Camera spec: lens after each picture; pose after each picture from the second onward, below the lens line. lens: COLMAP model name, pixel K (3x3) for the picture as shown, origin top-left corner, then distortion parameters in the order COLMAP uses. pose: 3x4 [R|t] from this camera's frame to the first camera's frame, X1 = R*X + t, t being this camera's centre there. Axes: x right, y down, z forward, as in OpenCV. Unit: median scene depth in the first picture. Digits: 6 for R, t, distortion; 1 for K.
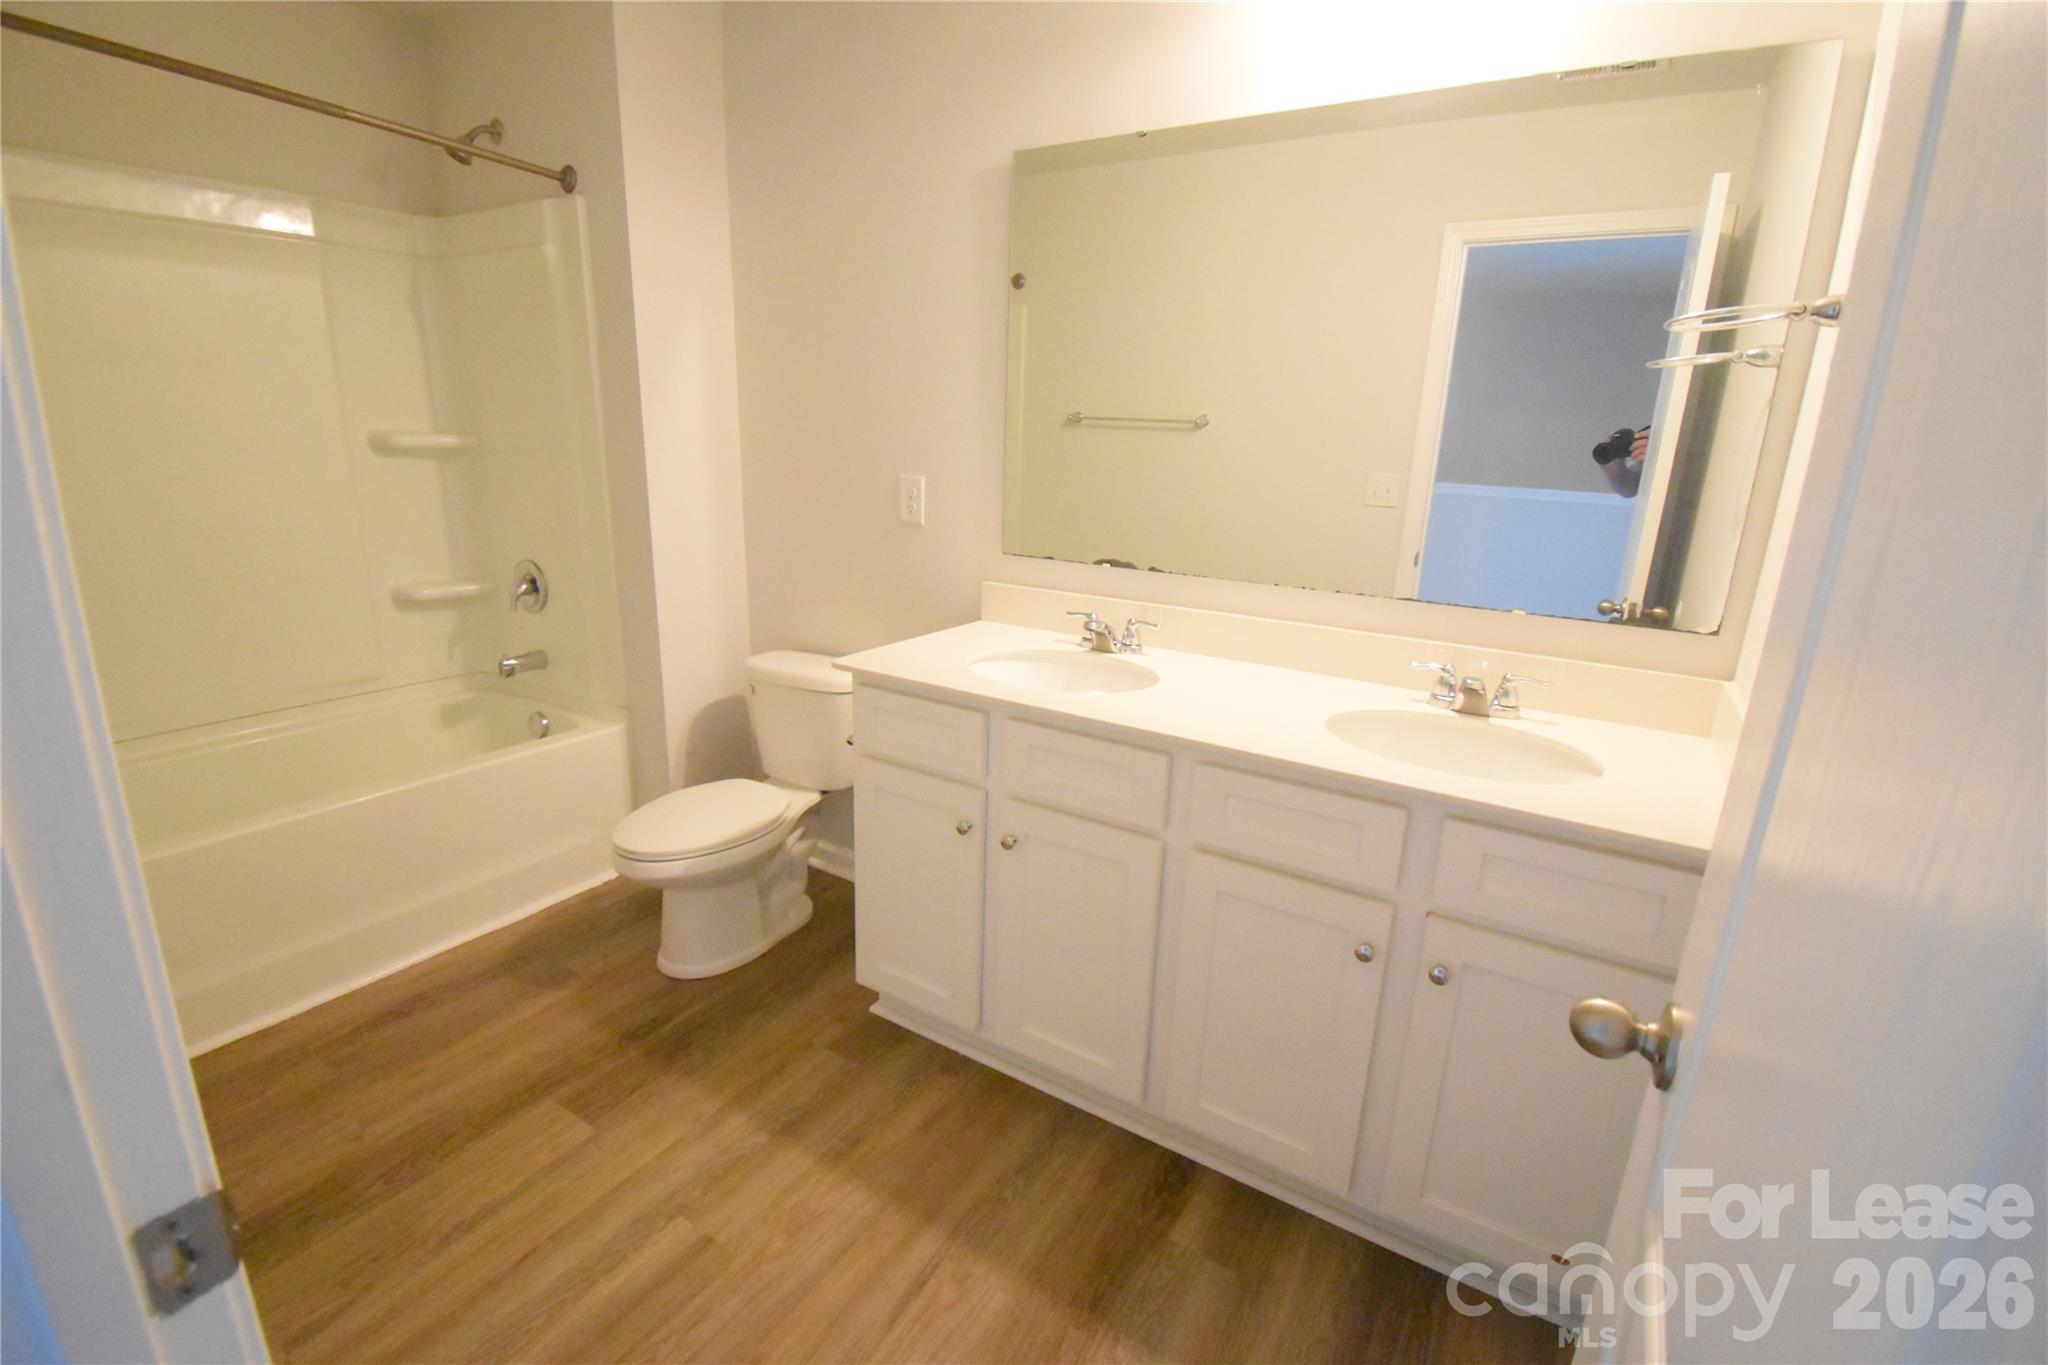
lens RADIAL K [[900.4, 0, 1023.6], [0, 900.4, 675.7], [0, 0, 1]] dist [0.022005, -0.027452]
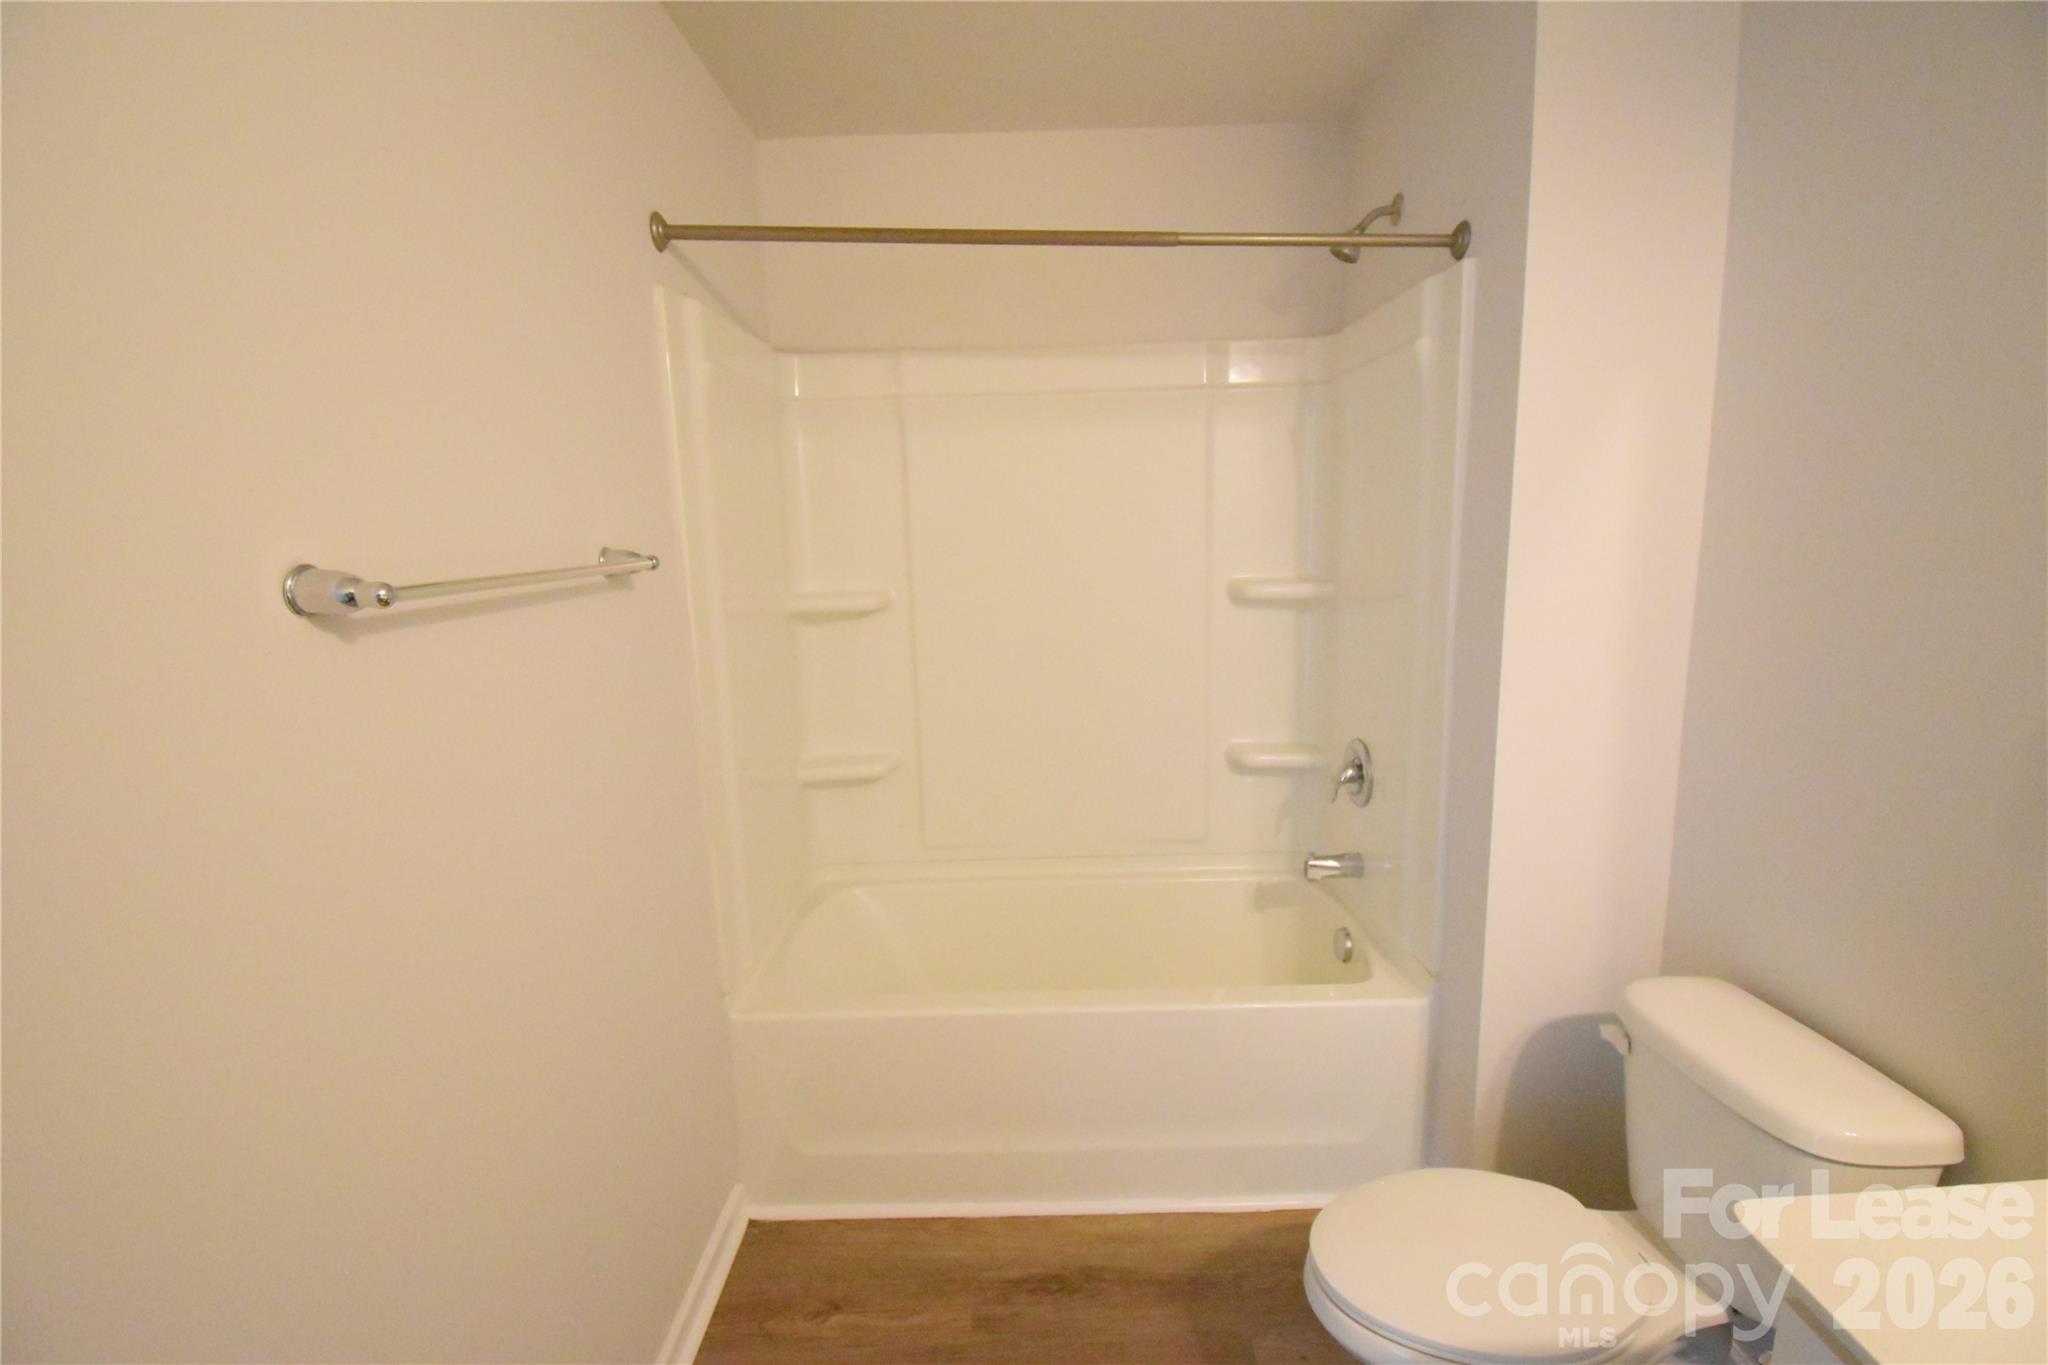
lens RADIAL K [[900.4, 0, 1023.6], [0, 900.4, 675.7], [0, 0, 1]] dist [0.022005, -0.027452]
pose [[0.521446, 0.096367, -0.847825, -0.043798], [-0.176363, 0.984319, 0.003411, -0.139874], [0.834859, 0.147746, 0.530265, 0.348384]]
